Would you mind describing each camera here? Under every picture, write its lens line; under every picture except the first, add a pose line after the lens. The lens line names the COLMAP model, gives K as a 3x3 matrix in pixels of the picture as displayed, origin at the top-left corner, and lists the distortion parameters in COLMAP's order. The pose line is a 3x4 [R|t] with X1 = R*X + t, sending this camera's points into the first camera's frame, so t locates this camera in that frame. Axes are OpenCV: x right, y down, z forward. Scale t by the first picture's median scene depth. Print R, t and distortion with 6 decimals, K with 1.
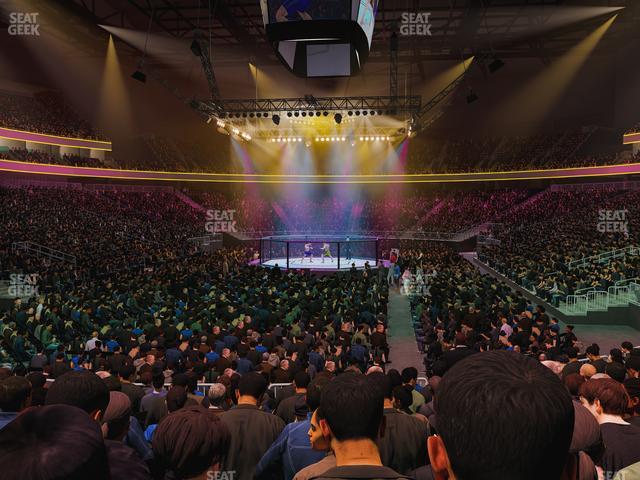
lens RADIAL K [[569.7, 0, 319.2], [0, 569.7, 240.9], [0, 0, 1]] dist [0.003683, -0.005511]
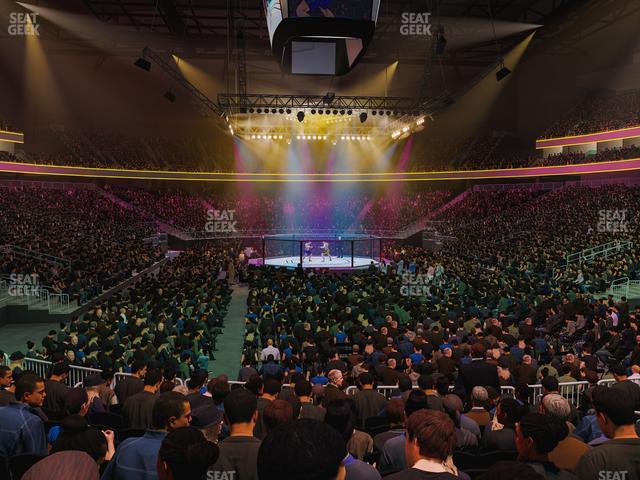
lens RADIAL K [[569.7, 0, 322.1], [0, 569.7, 243.2], [0, 0, 1]] dist [0.003683, -0.005511]
pose [[0.971851, -0.015656, 0.235074, -0.227641], [0.014135, 0.999867, 0.008153, -0.001615], [-0.235171, -0.004601, 0.971943, 0.029545]]
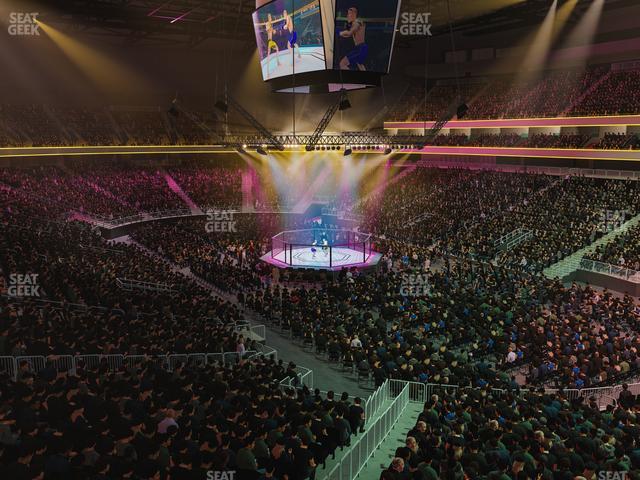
lens RADIAL K [[569.7, 0, 322.0], [0, 569.7, 241.2], [0, 0, 1]] dist [0.003683, -0.005511]
pose [[0.773380, -0.112194, 0.623936, -0.757327], [0.036803, 0.990501, 0.132490, -0.156168], [-0.632874, -0.079502, 0.770162, 0.057164]]
